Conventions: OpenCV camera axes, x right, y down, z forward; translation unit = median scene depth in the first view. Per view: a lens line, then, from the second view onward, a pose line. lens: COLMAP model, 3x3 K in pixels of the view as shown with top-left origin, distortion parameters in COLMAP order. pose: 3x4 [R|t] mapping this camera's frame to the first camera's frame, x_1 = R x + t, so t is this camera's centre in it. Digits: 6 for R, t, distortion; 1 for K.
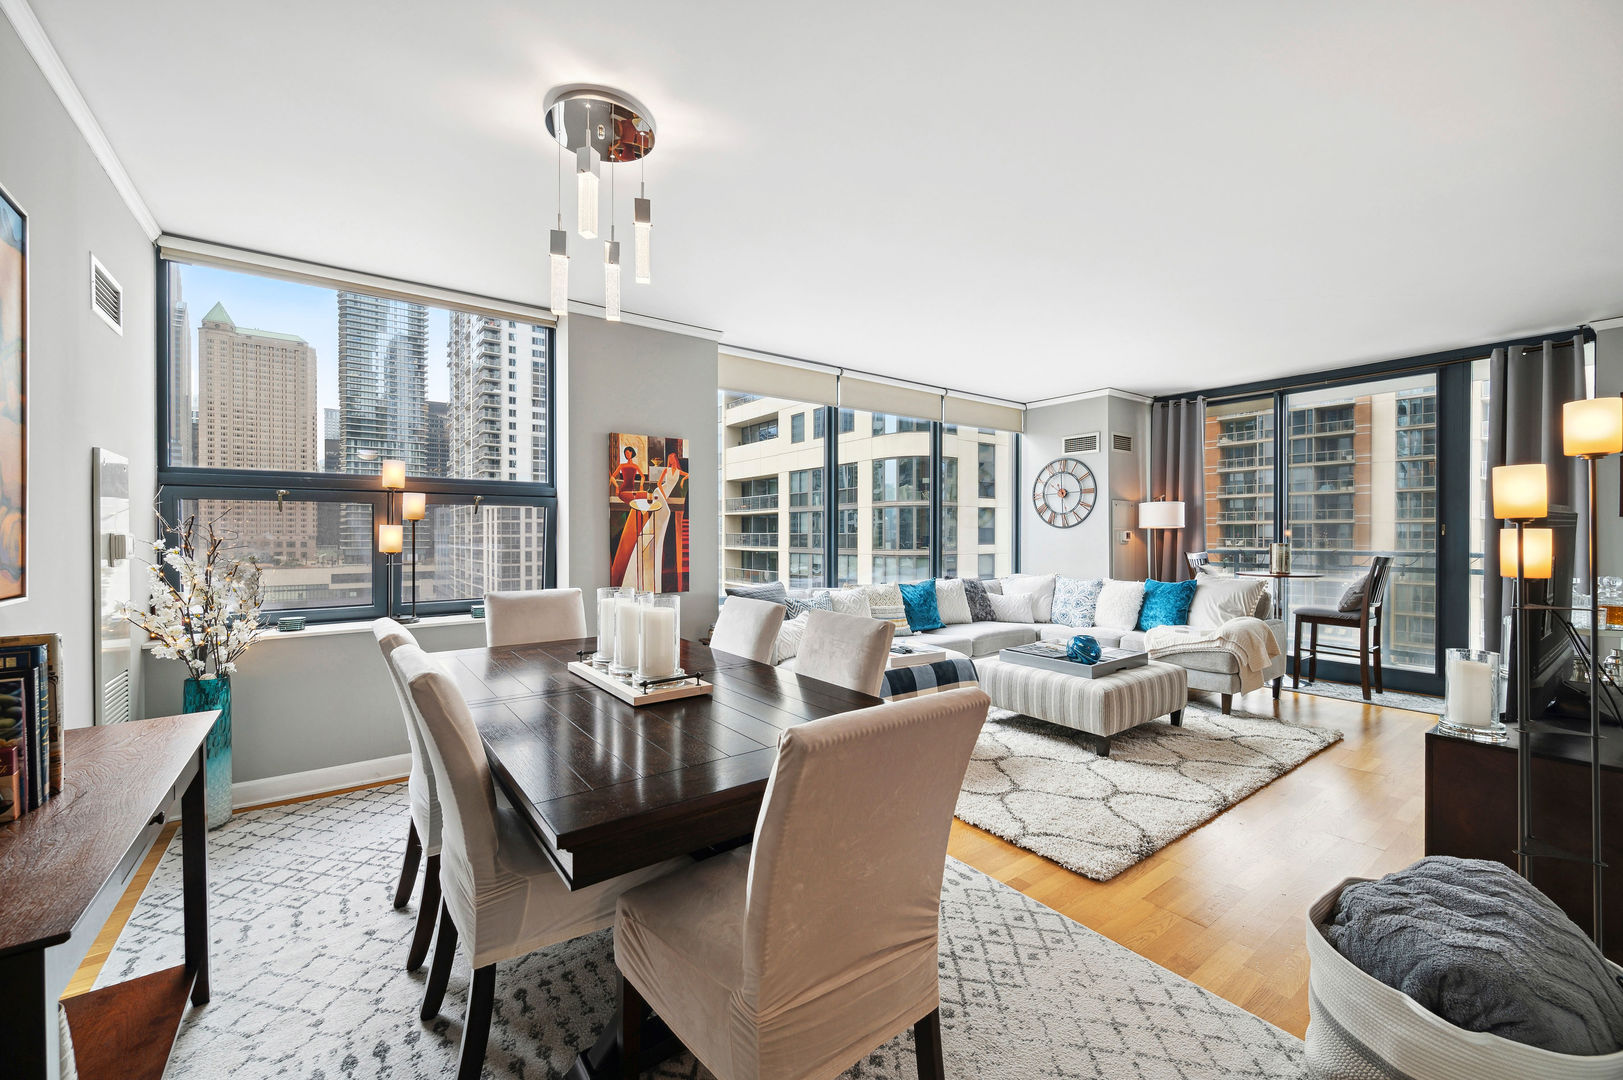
lens RADIAL K [[647.3, 0, 812.0], [0, 647.3, 535.8], [0, 0, 1]] dist [-0.000498, -0.000383]
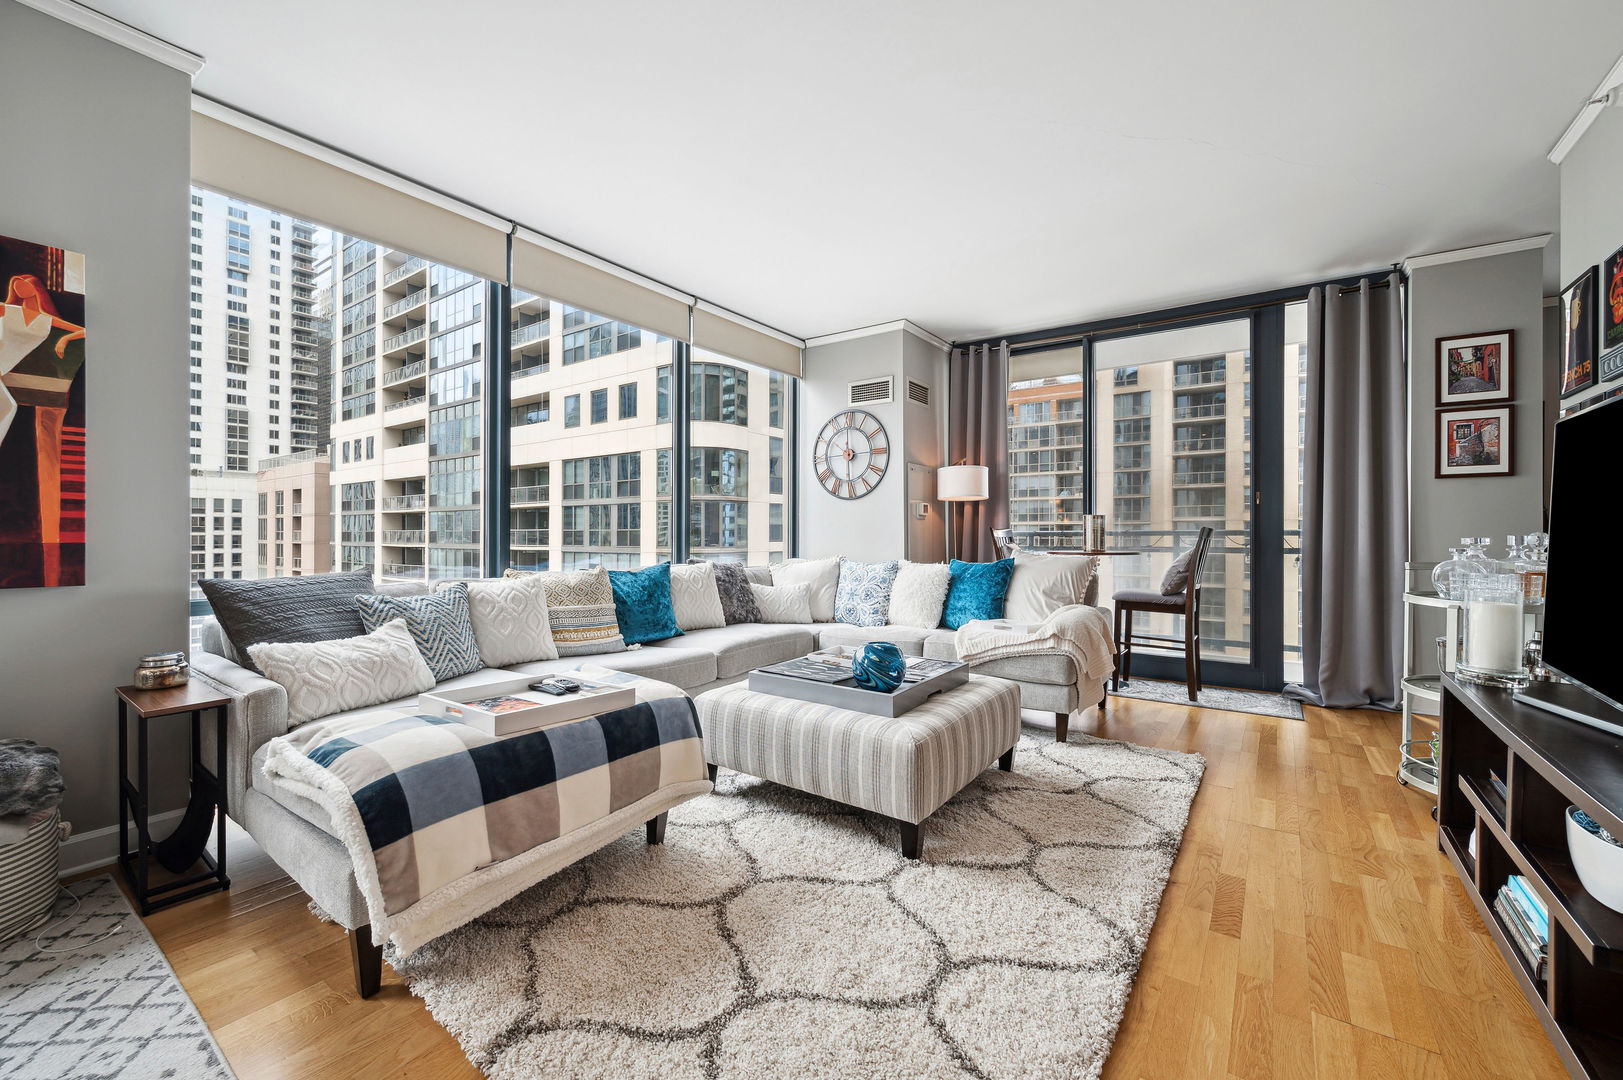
lens RADIAL K [[655.7, 0, 814.7], [0, 655.7, 532.2], [0, 0, 1]] dist [-0.000482, -0.000019]
pose [[0.950824, 0.003933, 0.309708, 0.139493], [-0.001914, 0.999975, -0.006821, 0.044512], [-0.309727, 0.005892, 0.950807, 0.352597]]
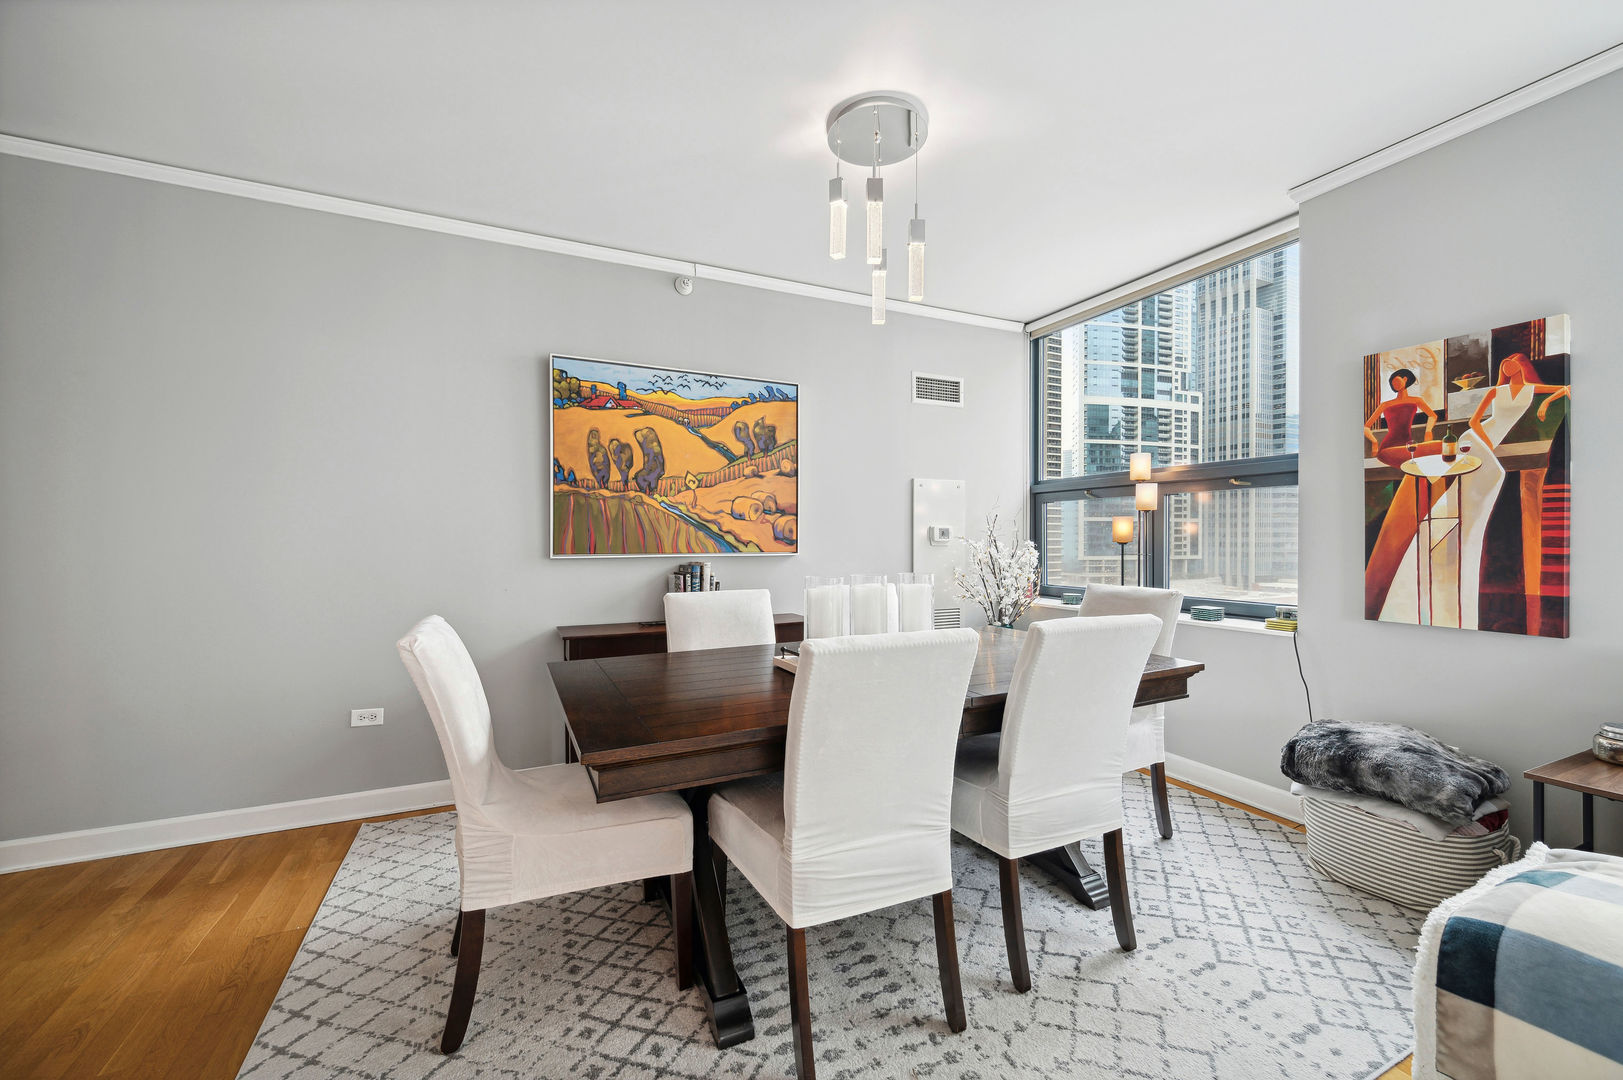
lens RADIAL K [[636.8, 0, 814.7], [0, 636.8, 541.6], [0, 0, 1]] dist [-0.001899, -0.000080]
pose [[-0.189803, 0.007653, -0.981792, 0.319559], [-0.003810, 0.999956, 0.008531, 0.012478], [0.981815, 0.005360, -0.189765, 0.491259]]
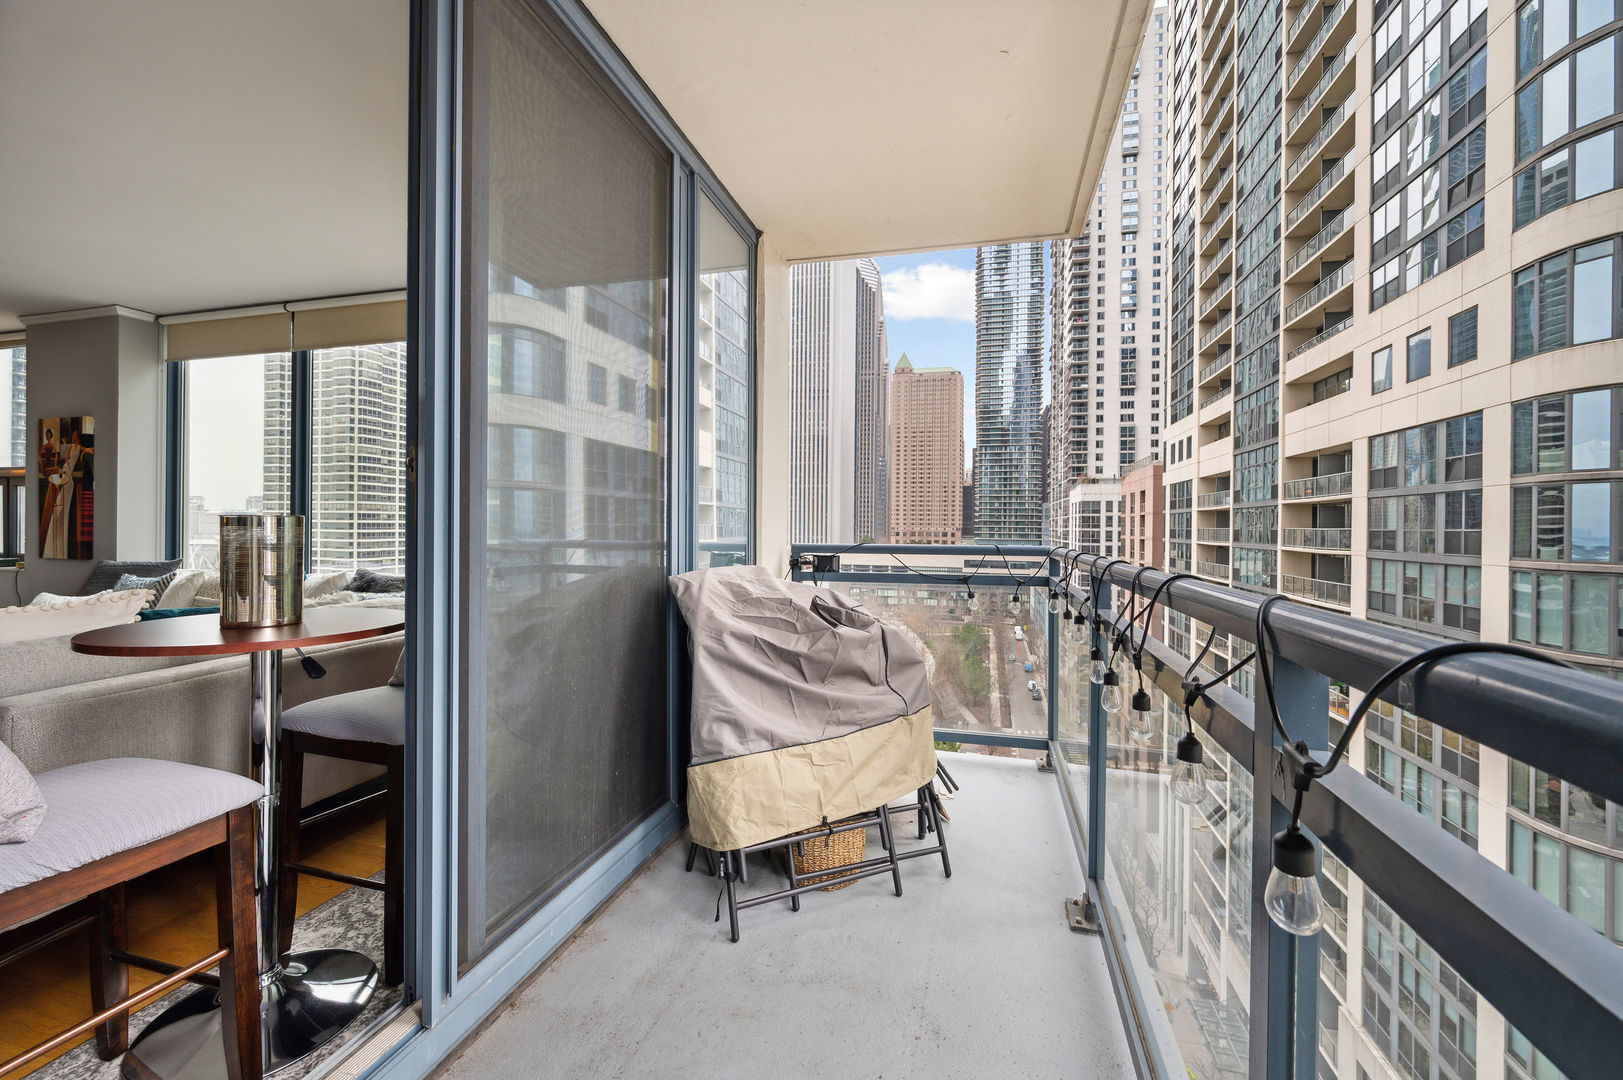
lens RADIAL K [[647.5, 0, 805.9], [0, 647.5, 526.4], [0, 0, 1]] dist [-0.000604, -0.000187]
pose [[0.614200, 0.010111, -0.789086, 1.207590], [-0.015025, 0.999886, 0.001116, 0.011365], [0.789008, 0.011170, 0.614282, 1.130657]]
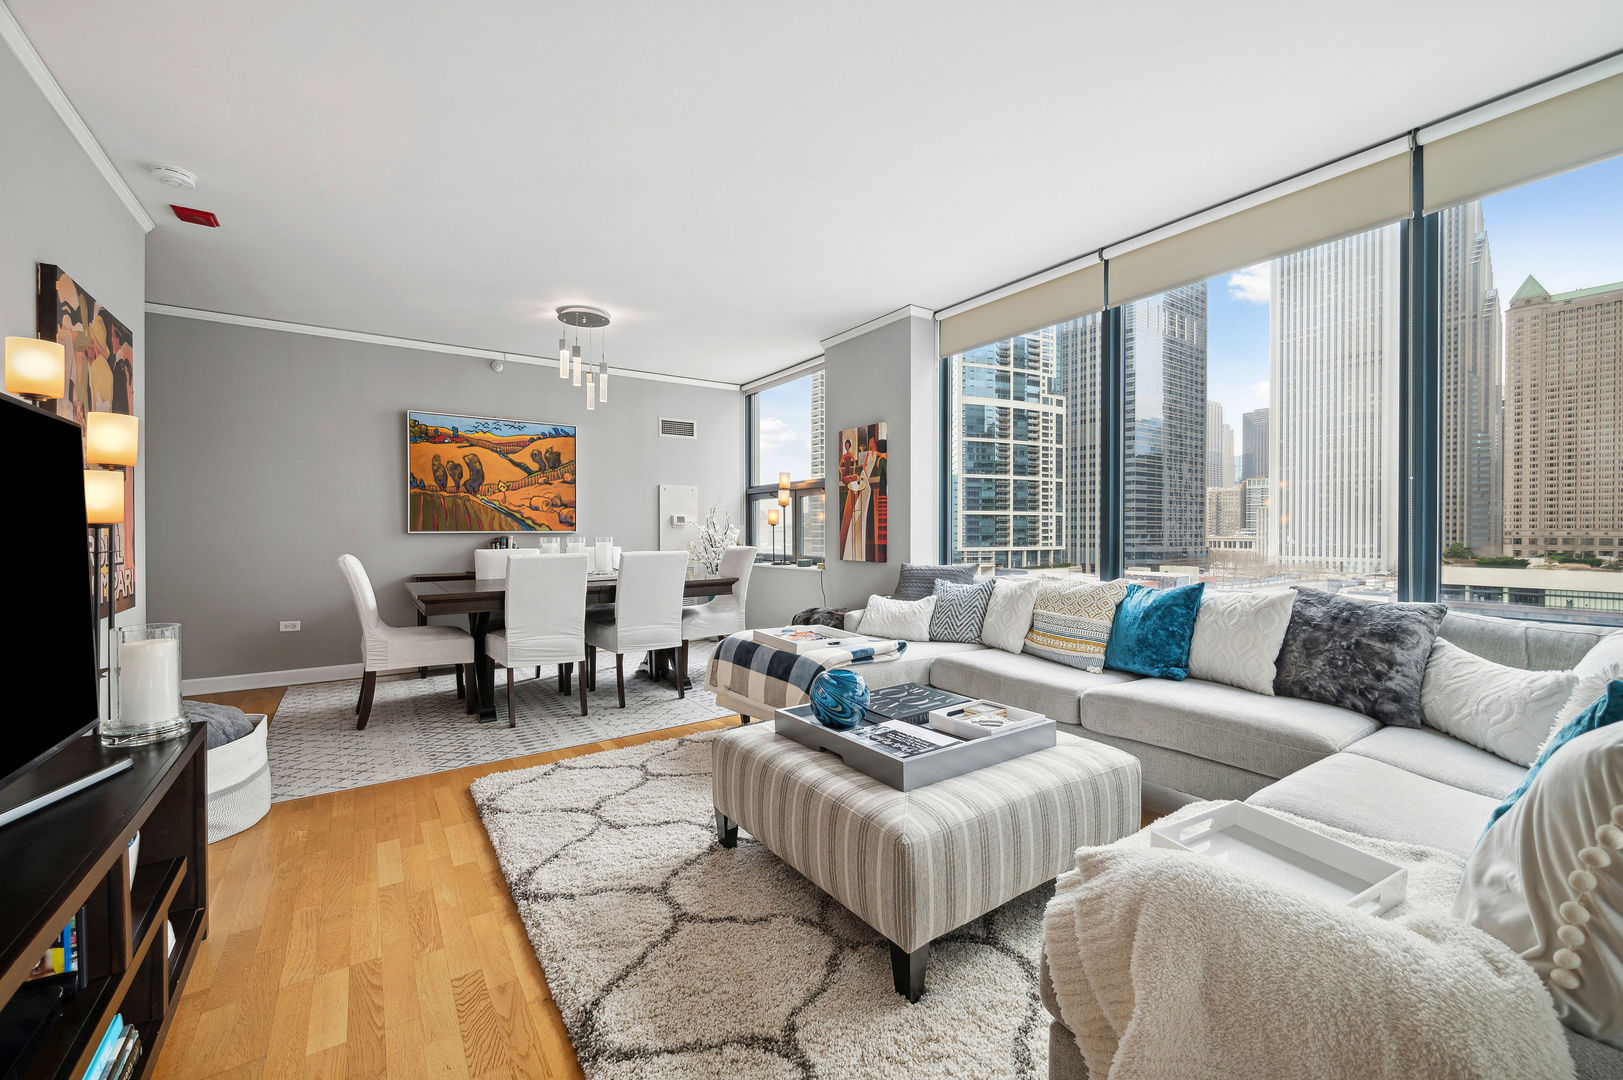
lens RADIAL K [[640.2, 0, 813.6], [0, 640.2, 535.0], [0, 0, 1]] dist [-0.003193, -0.000202]
pose [[-0.026746, 0.008833, -0.999603, 0.779970], [-0.002967, 0.999956, 0.008916, 0.027241], [0.999638, 0.003204, -0.026718, 0.806921]]
